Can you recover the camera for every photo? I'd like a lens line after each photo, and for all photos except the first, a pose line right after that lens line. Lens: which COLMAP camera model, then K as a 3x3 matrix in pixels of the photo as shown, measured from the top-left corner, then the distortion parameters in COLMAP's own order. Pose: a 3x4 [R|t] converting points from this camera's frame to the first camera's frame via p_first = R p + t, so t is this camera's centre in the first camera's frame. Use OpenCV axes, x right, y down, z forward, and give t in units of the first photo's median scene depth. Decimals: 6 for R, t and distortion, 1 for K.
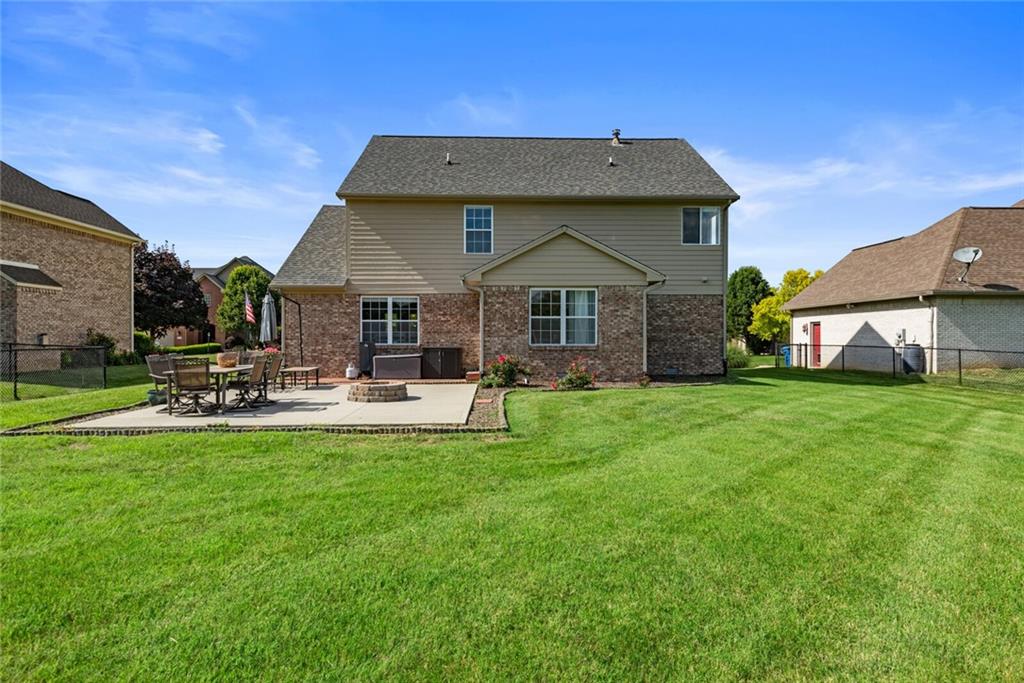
lens RADIAL K [[587.7, 0, 512.0], [0, 587.7, 341.5], [0, 0, 1]] dist [0.004837, 0.000538]
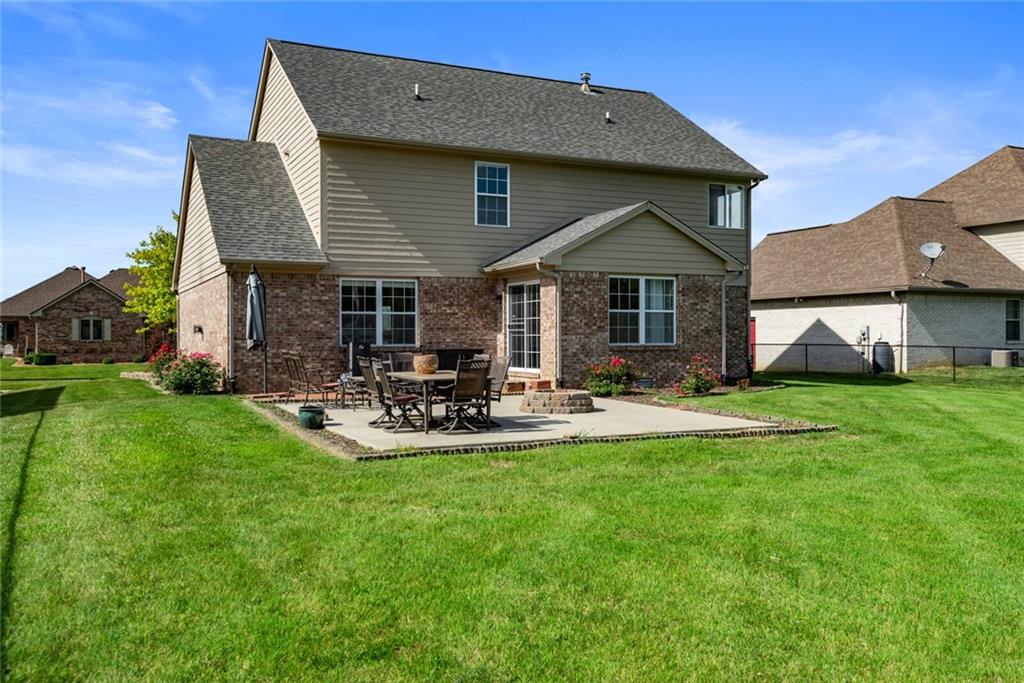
lens RADIAL K [[887.2, 0, 512.0], [0, 887.2, 341.5], [0, 0, 1]] dist [-0.000436, 0.001236]
pose [[0.913532, -0.004519, 0.406742, -0.502633], [0.005224, 0.999986, -0.000623, 0.001385], [-0.406733, 0.002694, 0.913543, -0.061661]]
